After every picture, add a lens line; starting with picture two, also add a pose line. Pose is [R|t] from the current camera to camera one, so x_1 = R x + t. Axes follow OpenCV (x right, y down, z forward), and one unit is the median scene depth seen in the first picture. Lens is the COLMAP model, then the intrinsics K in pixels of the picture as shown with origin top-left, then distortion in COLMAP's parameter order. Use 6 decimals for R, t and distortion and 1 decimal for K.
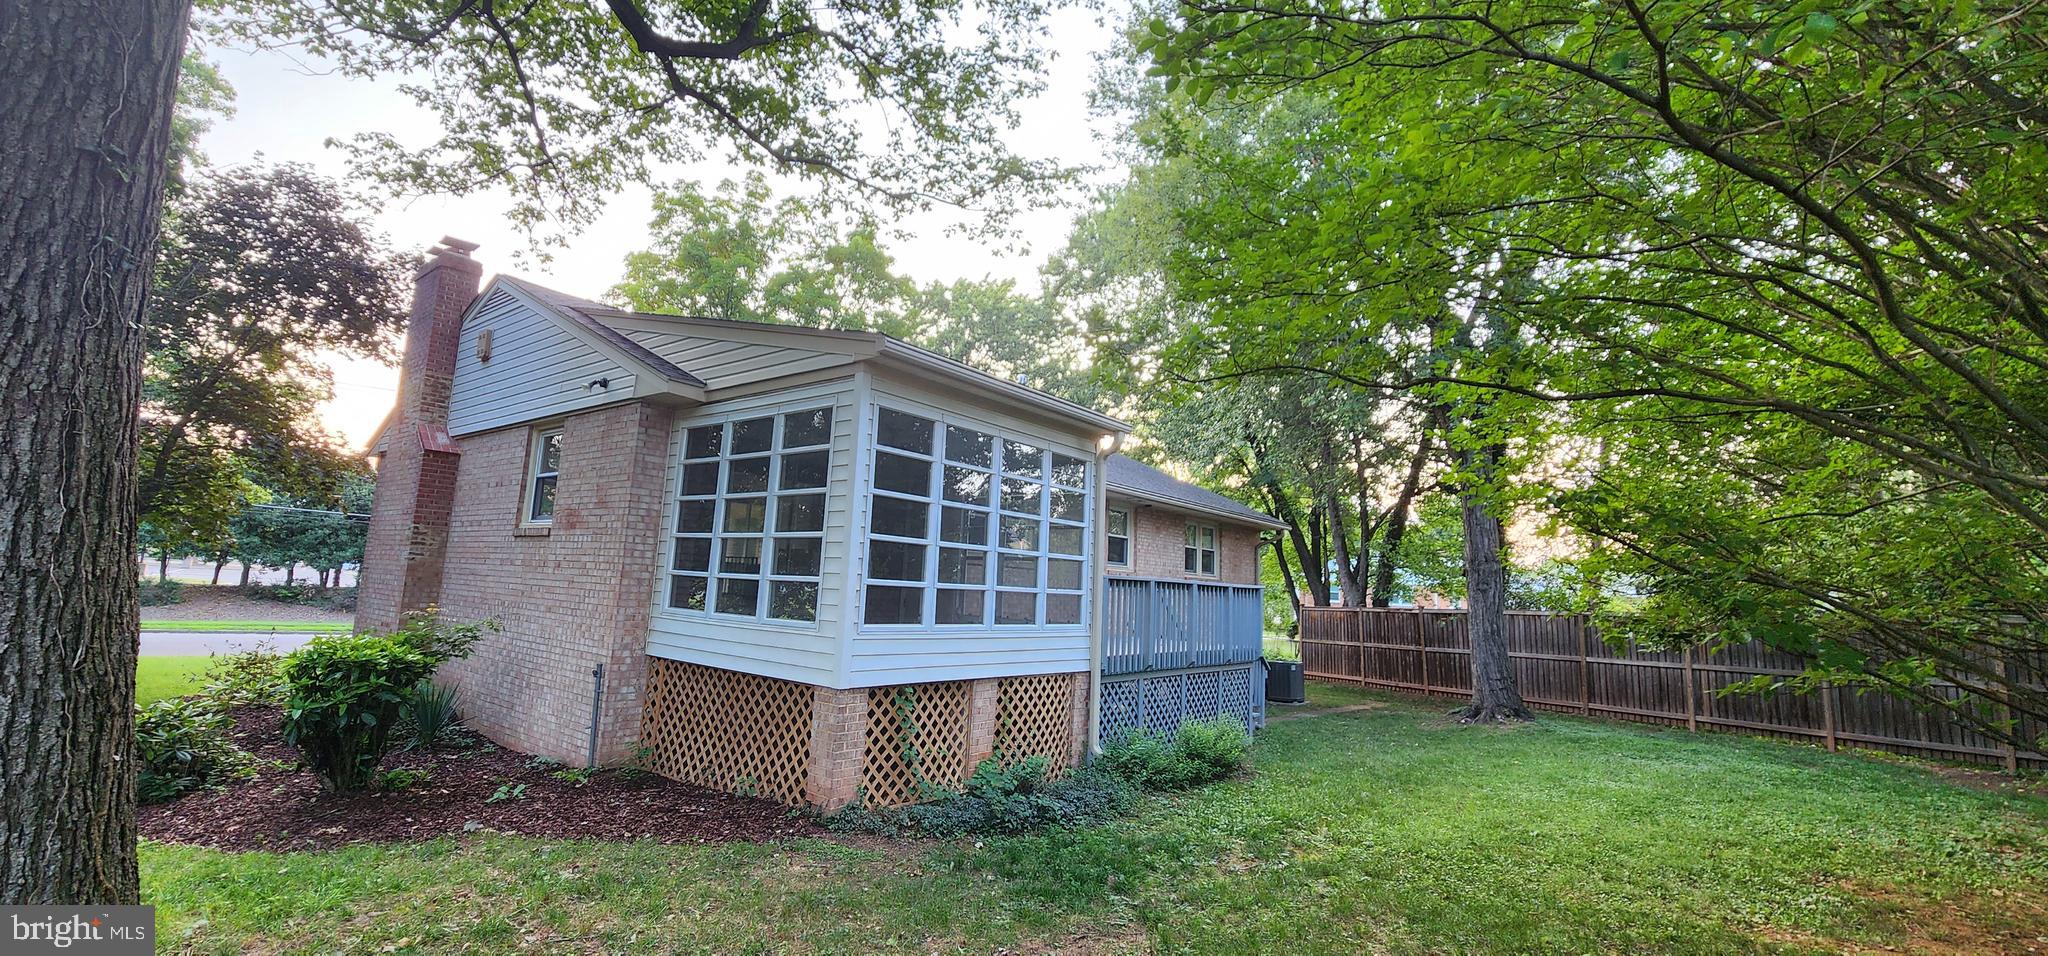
lens RADIAL K [[824.0, 0, 981.1], [0, 824.0, 469.8], [0, 0, 1]] dist [0.000225, 0.000167]
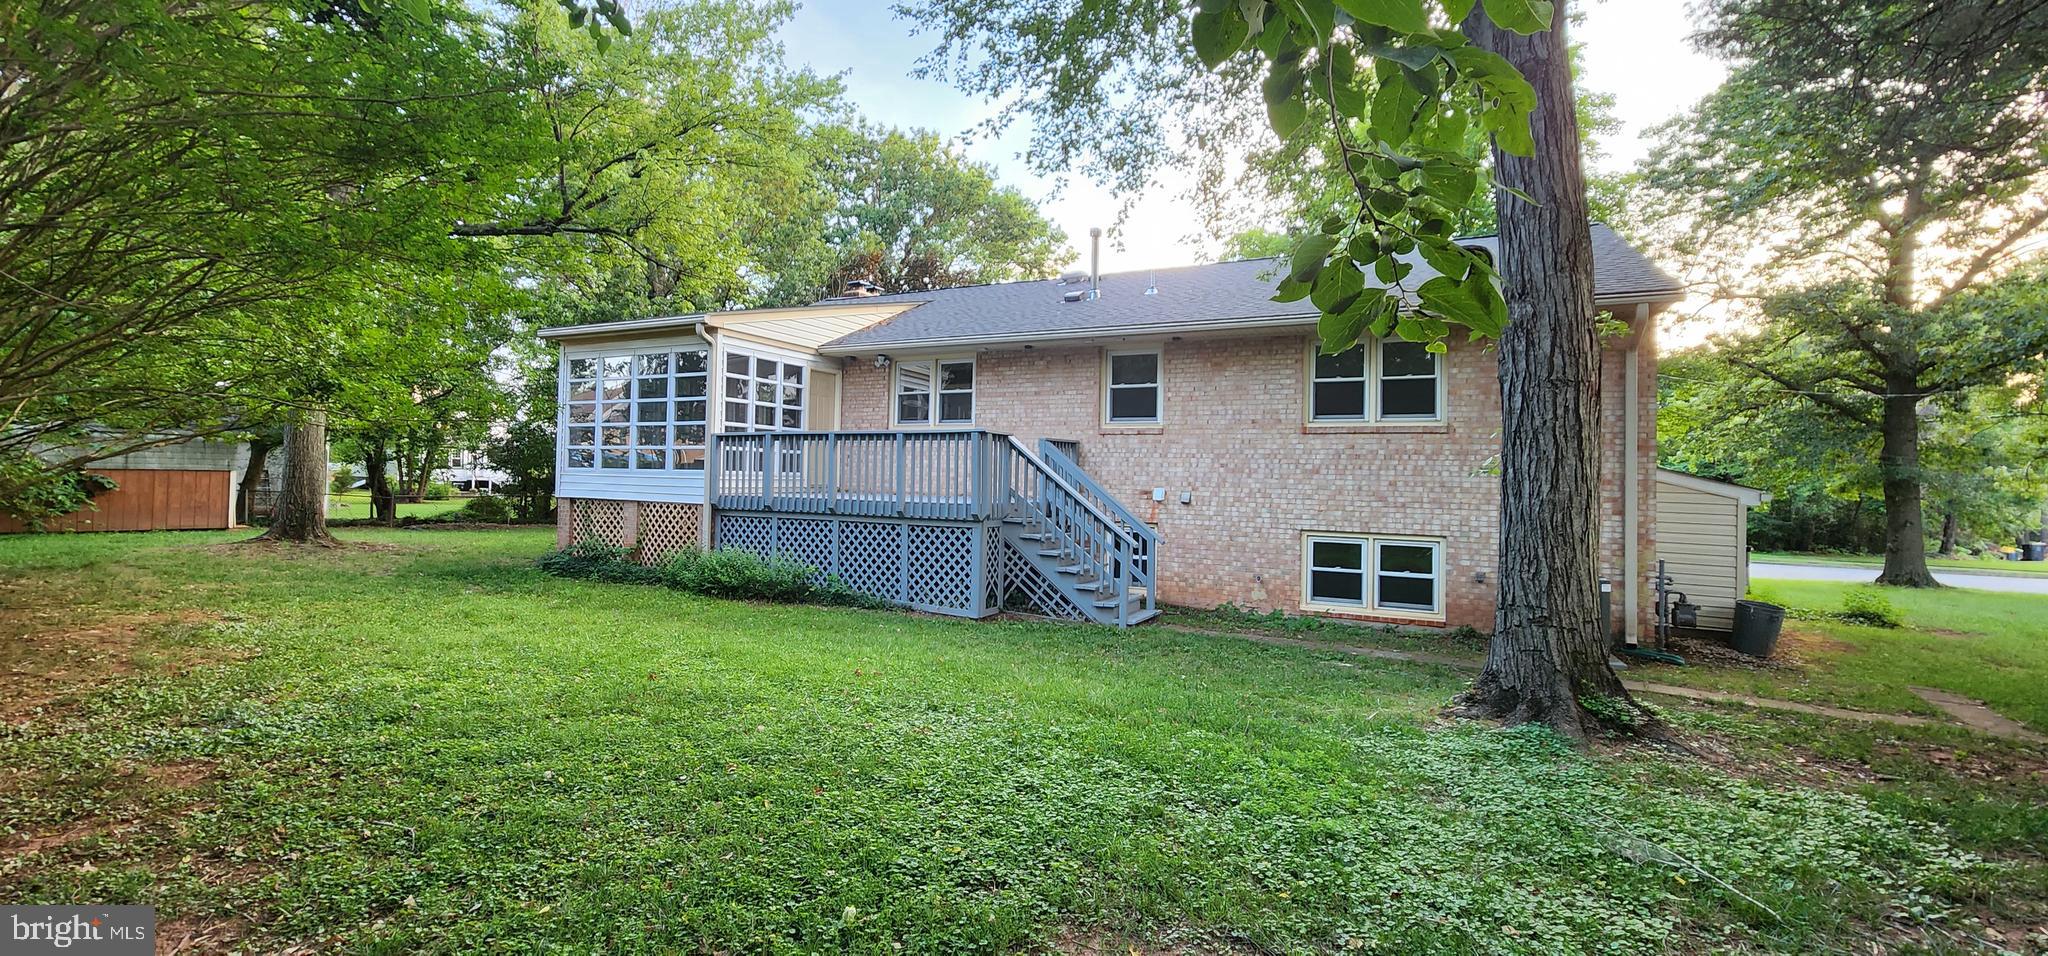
lens RADIAL K [[824.0, 0, 981.1], [0, 824.0, 469.8], [0, 0, 1]] dist [0.000225, 0.000167]
pose [[0.221398, -0.040076, -0.974360, 1.464096], [0.133353, 0.991013, -0.010460, 0.238905], [0.966023, -0.127618, 0.224753, 1.037598]]
